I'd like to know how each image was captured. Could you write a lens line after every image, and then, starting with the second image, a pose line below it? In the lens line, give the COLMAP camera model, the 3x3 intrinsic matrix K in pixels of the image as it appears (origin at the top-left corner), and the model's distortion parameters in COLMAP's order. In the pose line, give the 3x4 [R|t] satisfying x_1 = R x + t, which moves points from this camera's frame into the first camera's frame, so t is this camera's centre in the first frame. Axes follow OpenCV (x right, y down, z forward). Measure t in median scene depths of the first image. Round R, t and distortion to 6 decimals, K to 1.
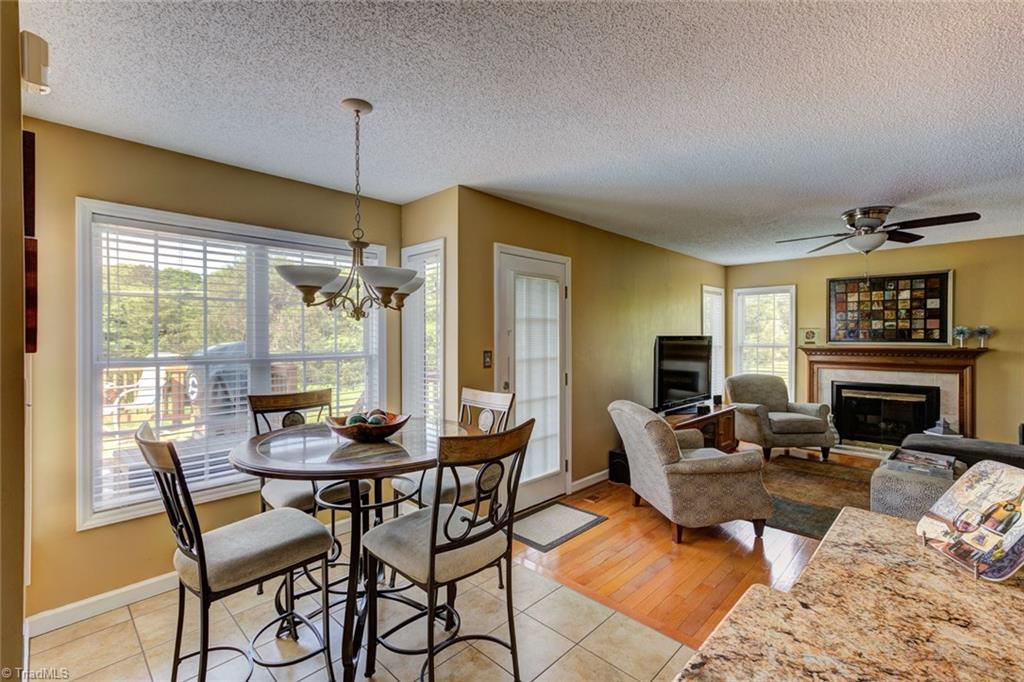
lens RADIAL K [[455.4, 0, 510.3], [0, 455.4, 339.7], [0, 0, 1]] dist [0.017500, 0.000345]
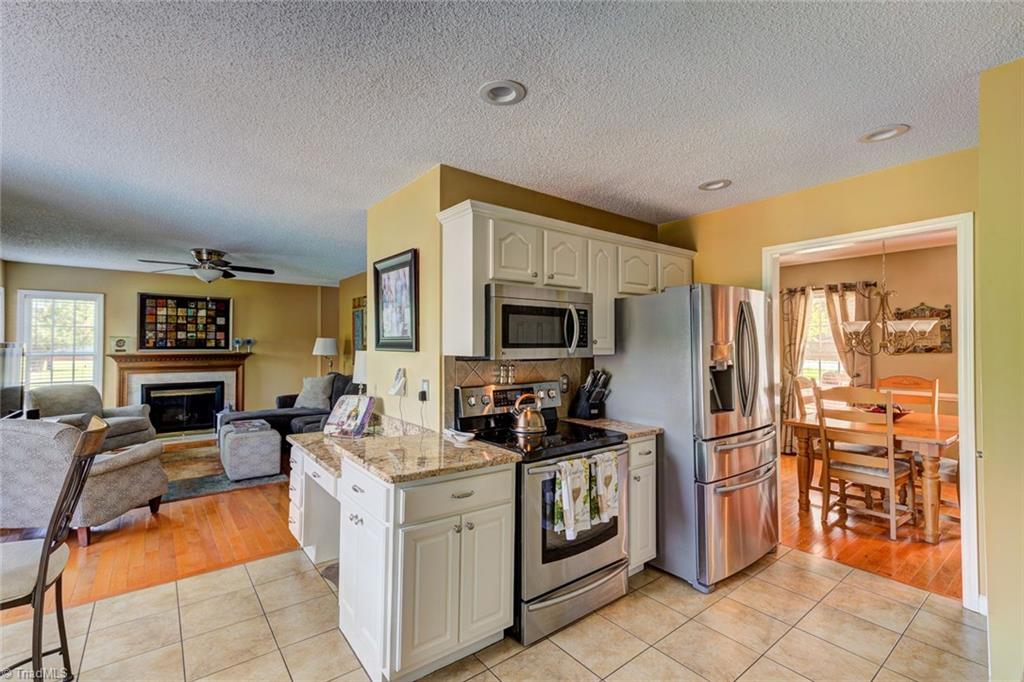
lens RADIAL K [[455.4, 0, 510.3], [0, 455.4, 339.7], [0, 0, 1]] dist [0.017500, 0.000345]
pose [[0.137426, 0.013388, 0.990422, -0.445127], [0.007512, 0.999866, -0.014558, 0.006153], [-0.990484, 0.009441, 0.137307, -0.063136]]
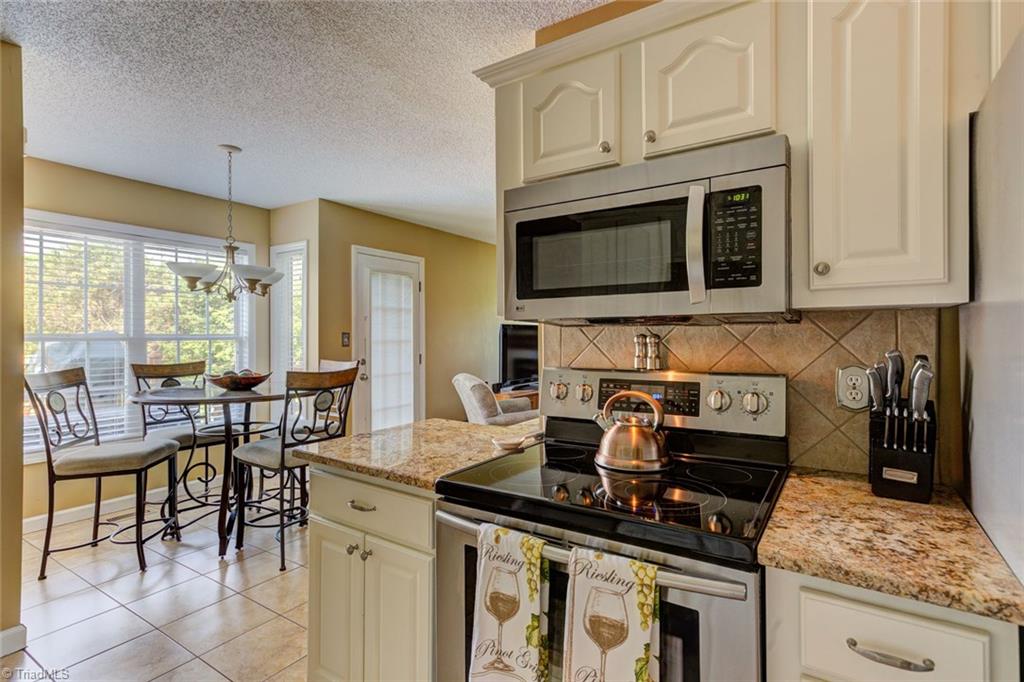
lens RADIAL K [[512.6, 0, 526.6], [0, 512.6, 335.1], [0, 0, 1]] dist [0.023070, 0.000087]
pose [[0.978899, -0.002220, 0.204331, 0.118349], [0.005302, 0.999880, -0.014538, 0.044233], [-0.204274, 0.015315, 0.978794, -0.375709]]
